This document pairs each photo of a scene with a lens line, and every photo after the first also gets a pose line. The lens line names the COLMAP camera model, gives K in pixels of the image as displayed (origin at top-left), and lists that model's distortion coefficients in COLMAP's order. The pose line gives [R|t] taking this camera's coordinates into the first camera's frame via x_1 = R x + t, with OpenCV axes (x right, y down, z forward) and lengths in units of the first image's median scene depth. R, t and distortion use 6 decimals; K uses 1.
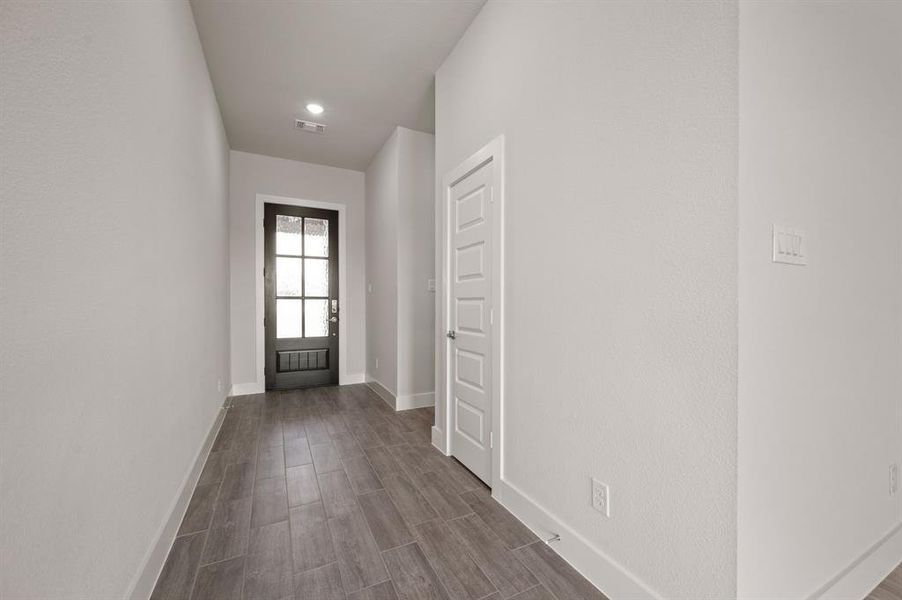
lens RADIAL K [[358.2, 0, 453.7], [0, 358.2, 300.5], [0, 0, 1]] dist [-0.004045, -0.000972]
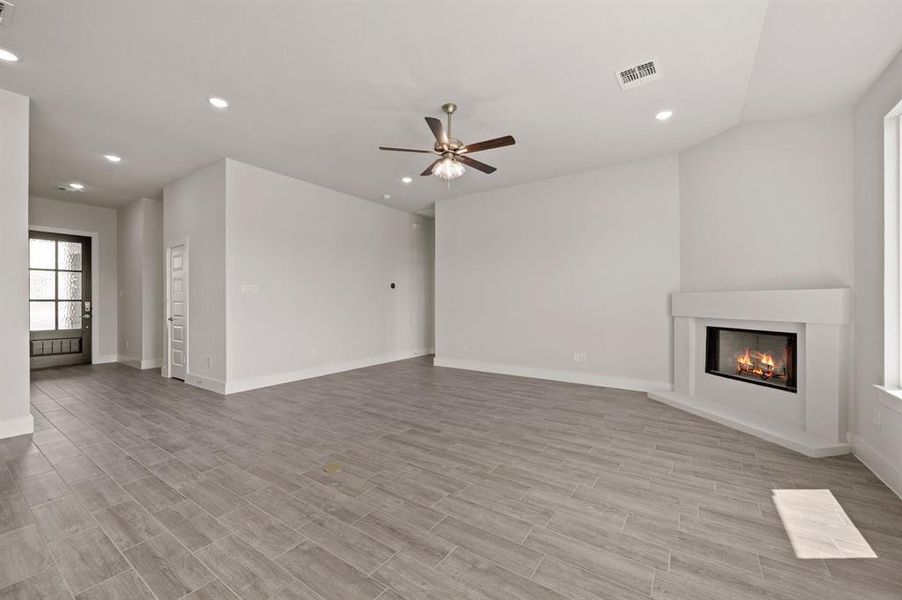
lens RADIAL K [[358.2, 0, 453.5], [0, 358.2, 298.8], [0, 0, 1]] dist [-0.004045, -0.000972]
pose [[0.872450, 0.000343, 0.488703, 0.225716], [0.001989, 0.999989, -0.004254, -0.005155], [-0.488699, 0.004683, 0.872440, -0.886639]]
